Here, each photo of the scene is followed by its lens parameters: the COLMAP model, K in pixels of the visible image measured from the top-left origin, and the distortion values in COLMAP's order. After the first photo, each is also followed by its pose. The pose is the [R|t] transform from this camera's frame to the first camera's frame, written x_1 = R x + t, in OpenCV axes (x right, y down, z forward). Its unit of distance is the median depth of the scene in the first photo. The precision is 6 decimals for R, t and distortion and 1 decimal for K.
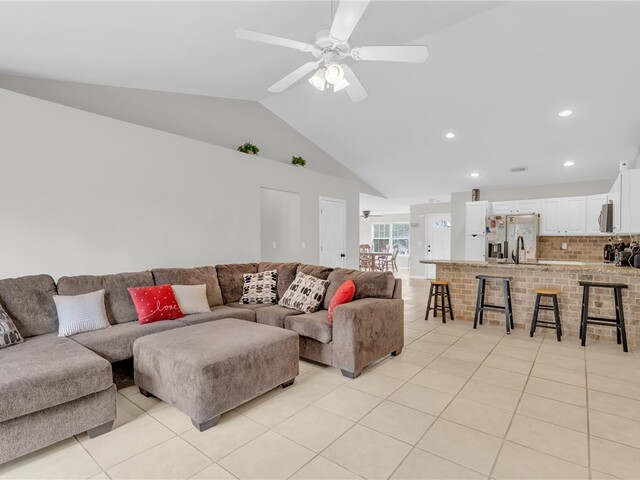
lens RADIAL K [[329.5, 0, 322.9], [0, 329.5, 238.7], [0, 0, 1]] dist [0.016095, -0.002470]
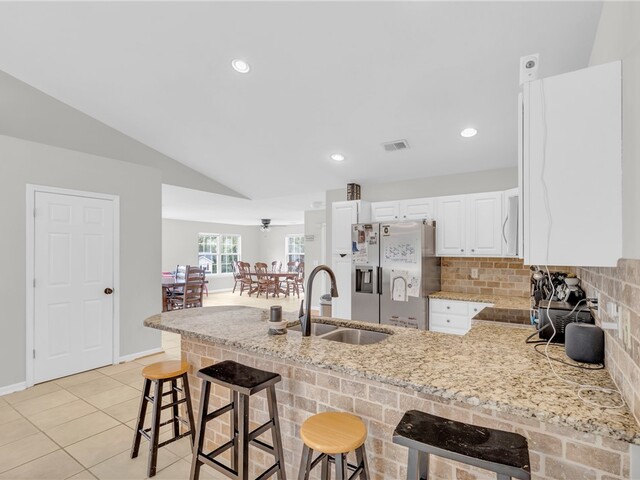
lens RADIAL K [[329.5, 0, 321.2], [0, 329.5, 243.2], [0, 0, 1]] dist [0.016095, -0.002470]
pose [[0.997251, 0.001566, 0.074087, 0.396713], [0.000166, 0.999727, -0.023363, -0.019807], [-0.074103, 0.023311, 0.996978, 0.405586]]
